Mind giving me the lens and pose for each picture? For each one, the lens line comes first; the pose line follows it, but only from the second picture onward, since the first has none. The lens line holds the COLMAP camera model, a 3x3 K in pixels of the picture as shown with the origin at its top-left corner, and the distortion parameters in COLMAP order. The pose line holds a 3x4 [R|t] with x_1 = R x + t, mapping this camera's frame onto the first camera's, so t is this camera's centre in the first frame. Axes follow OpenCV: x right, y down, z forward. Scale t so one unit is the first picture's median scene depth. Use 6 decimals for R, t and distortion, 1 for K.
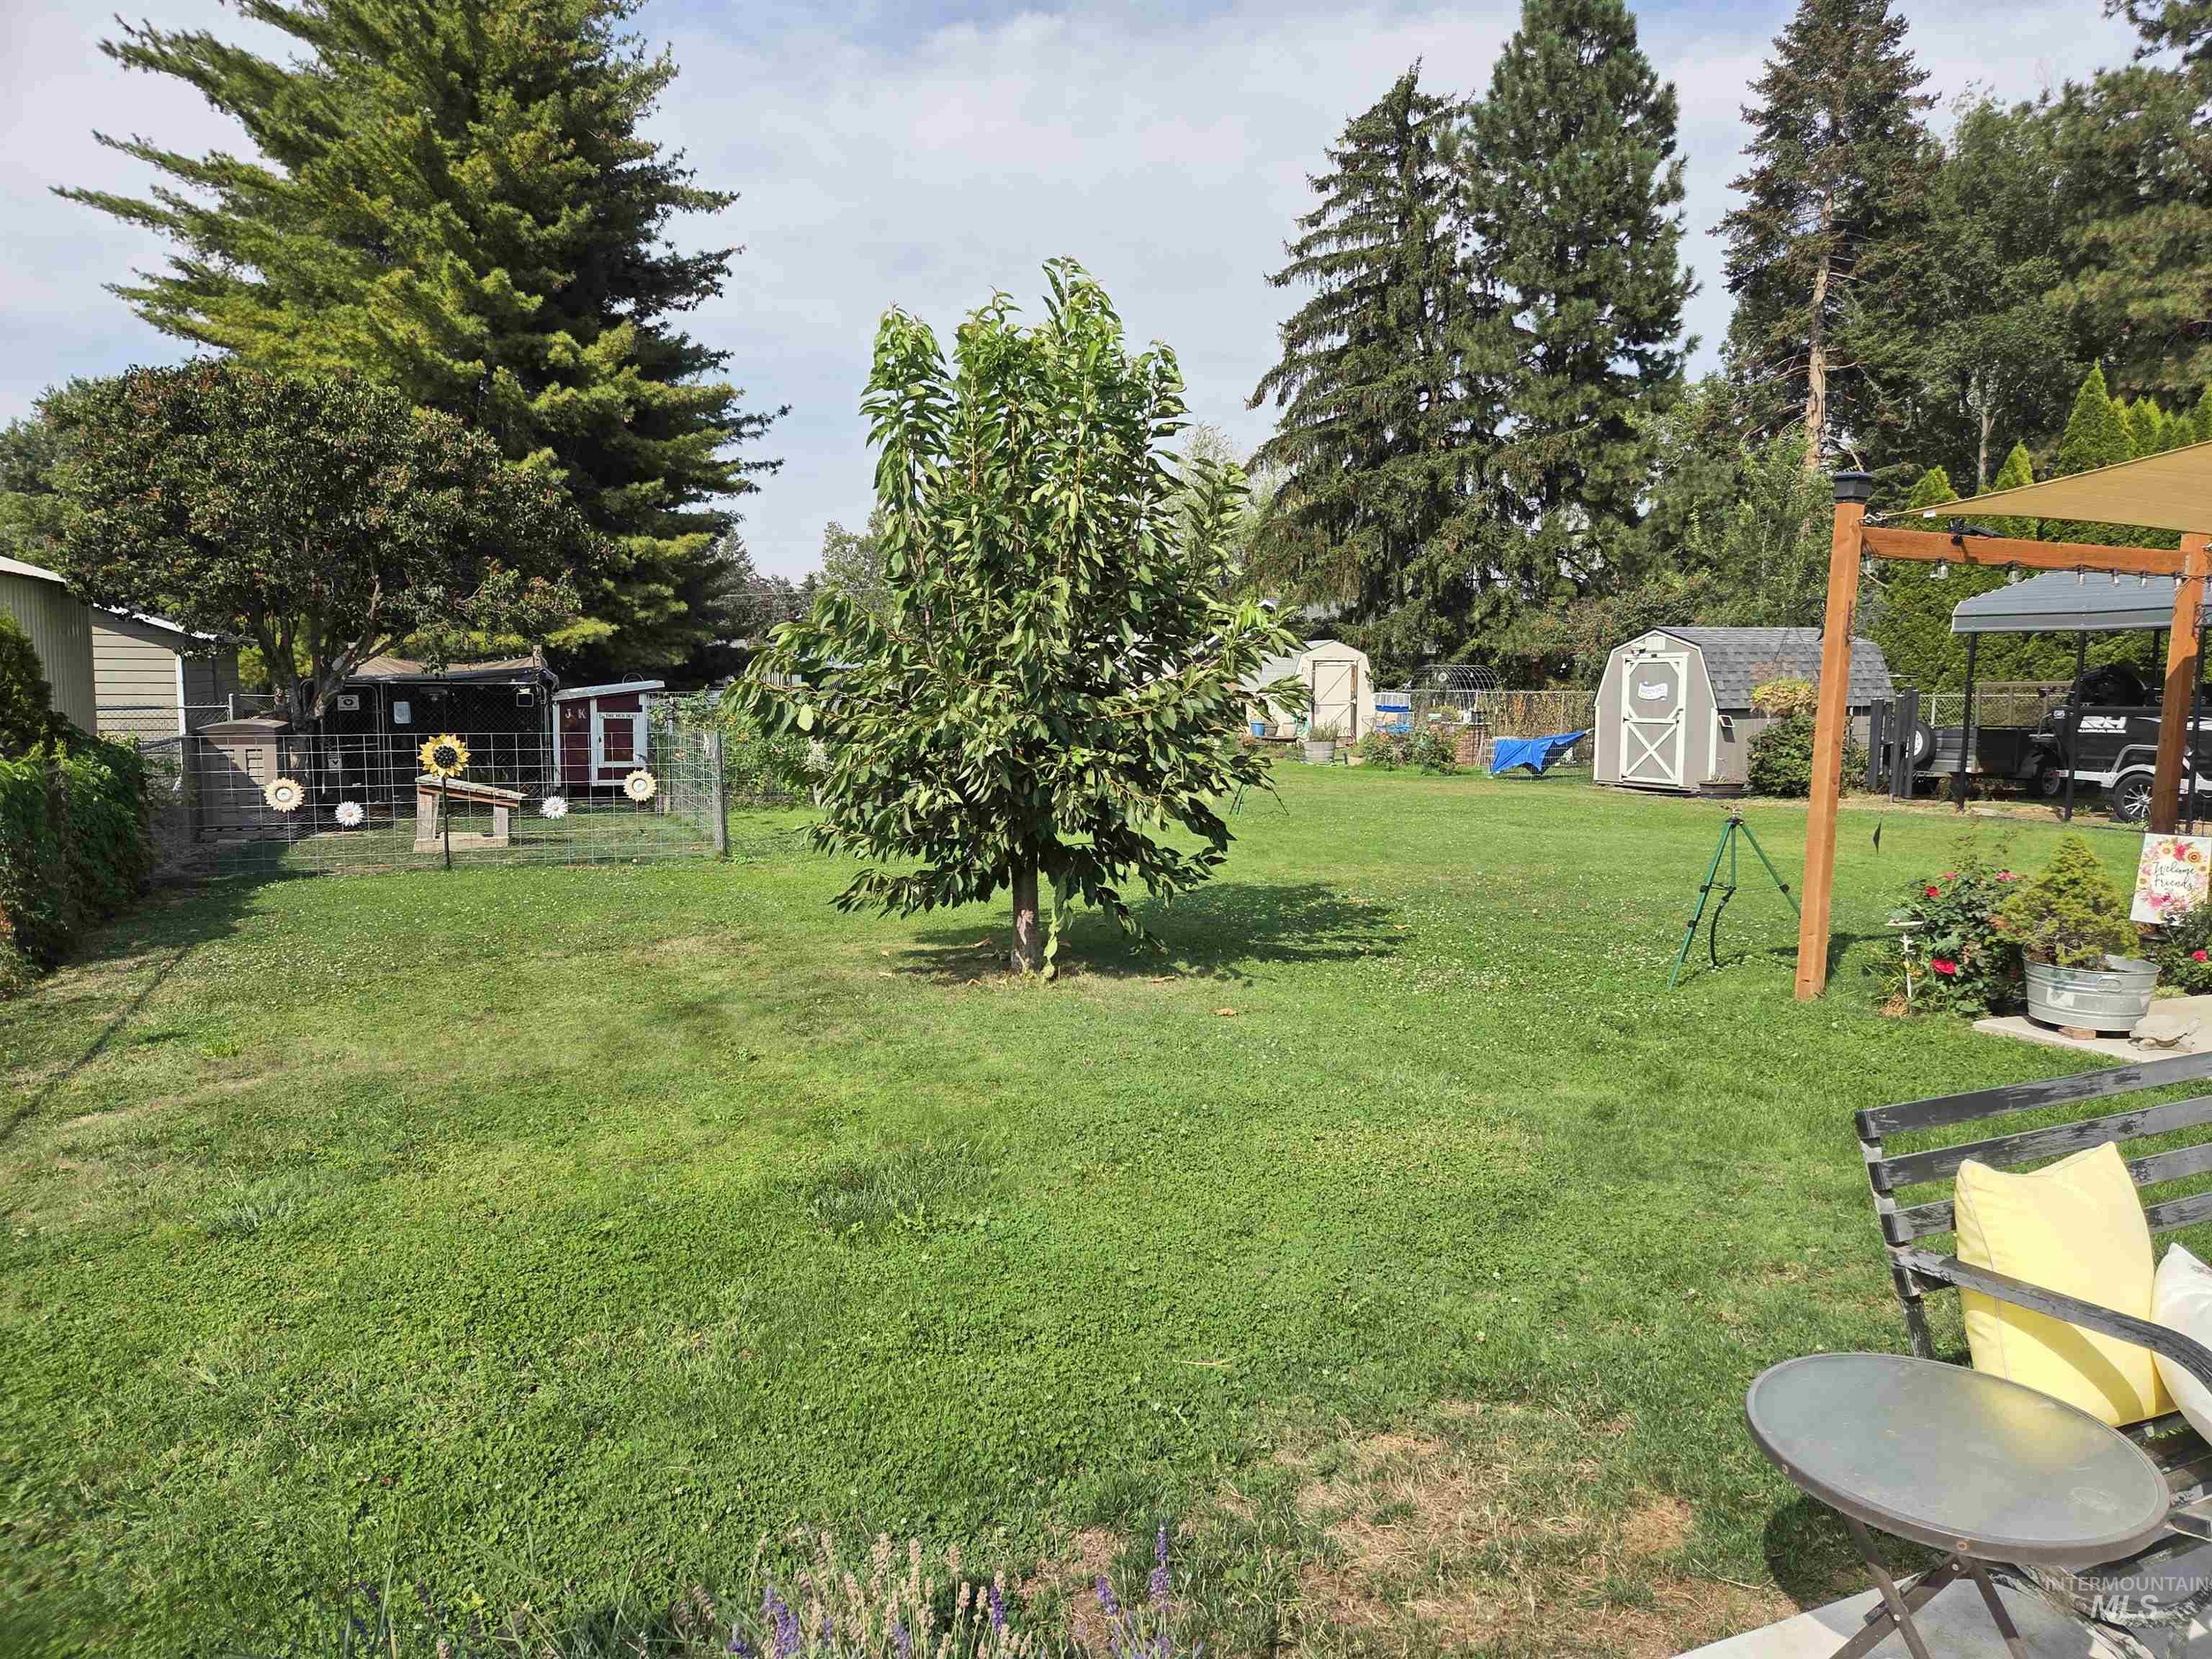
lens RADIAL K [[1461.8, 0, 1106.0], [0, 1461.8, 829.5], [0, 0, 1]] dist [0.020982, -0.001962]
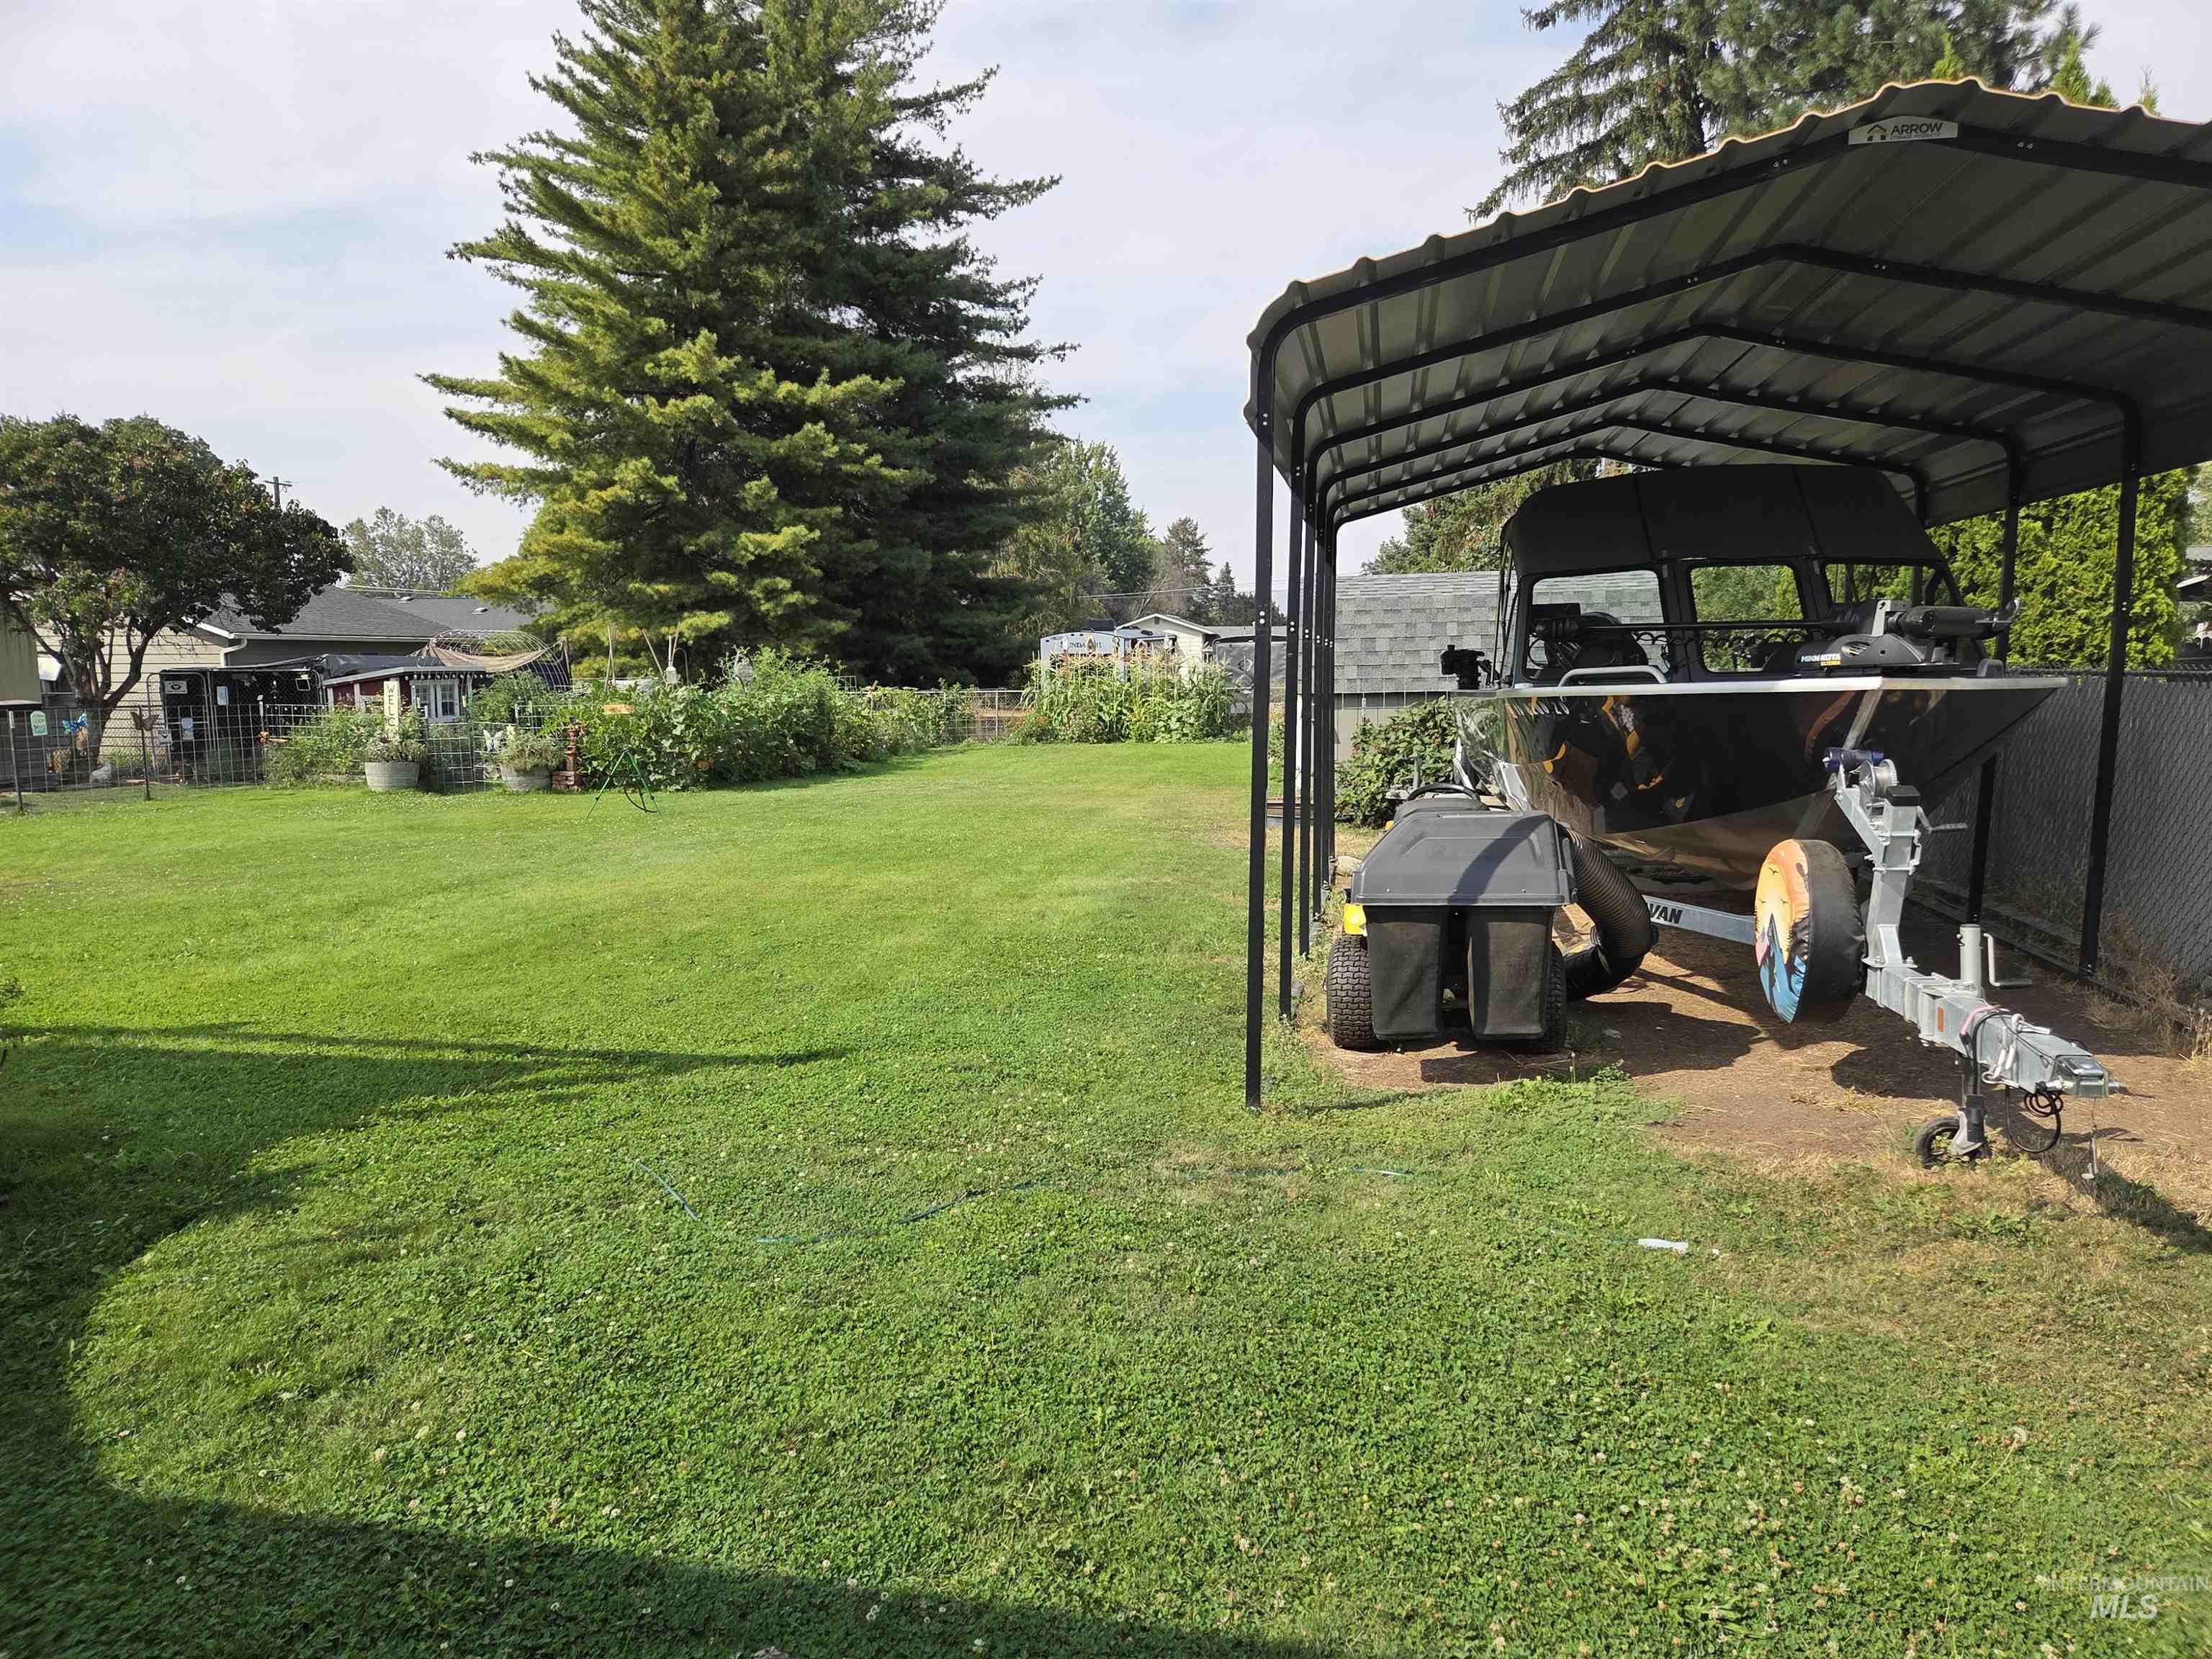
lens RADIAL K [[1471.9, 0, 1106.0], [0, 1471.9, 829.5], [0, 0, 1]] dist [0.122921, -0.110594]
pose [[0.825871, 0.050145, -0.561625, 0.505394], [-0.045912, 0.998711, 0.021657, -0.019038], [0.561987, 0.007899, 0.827108, 0.244690]]
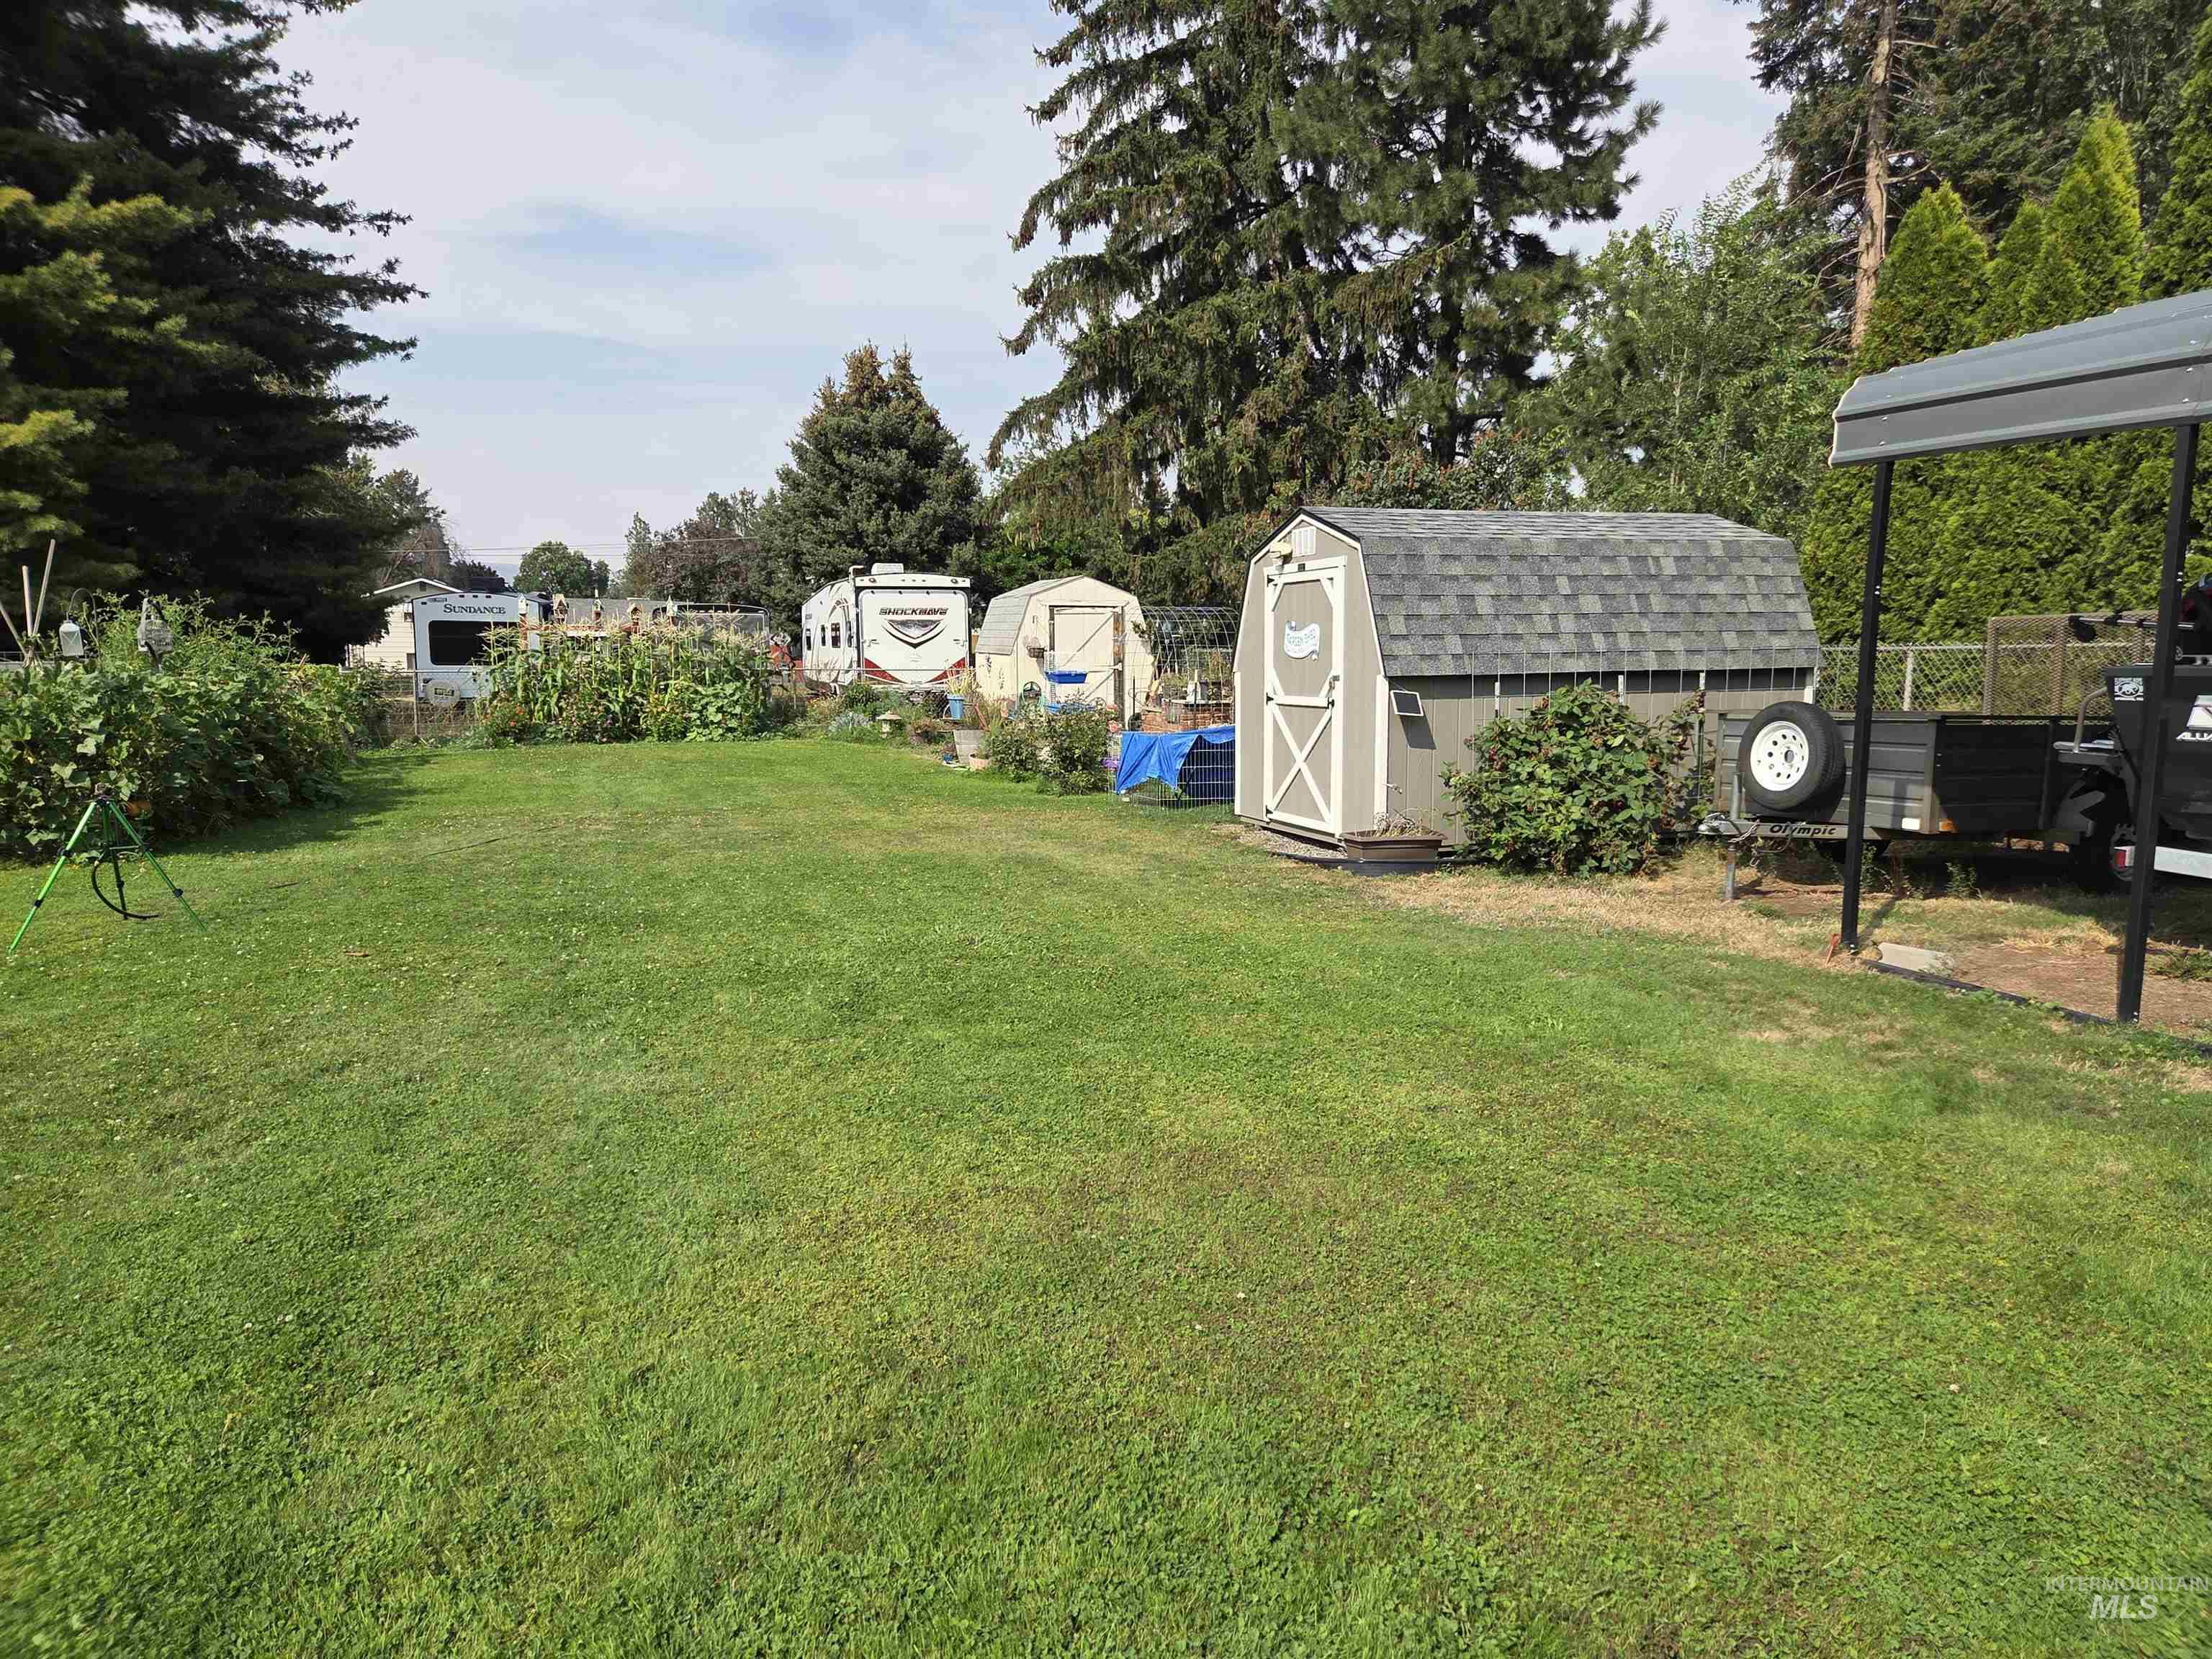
lens RADIAL K [[1473.7, 0, 1101.3], [0, 1473.7, 847.4], [0, 0, 1]] dist [0.045900, -0.034439]
pose [[0.996494, 0.008218, -0.083254, 0.246579], [-0.005555, 0.999467, 0.032171, -0.028627], [0.083474, -0.031596, 0.996009, 0.353150]]
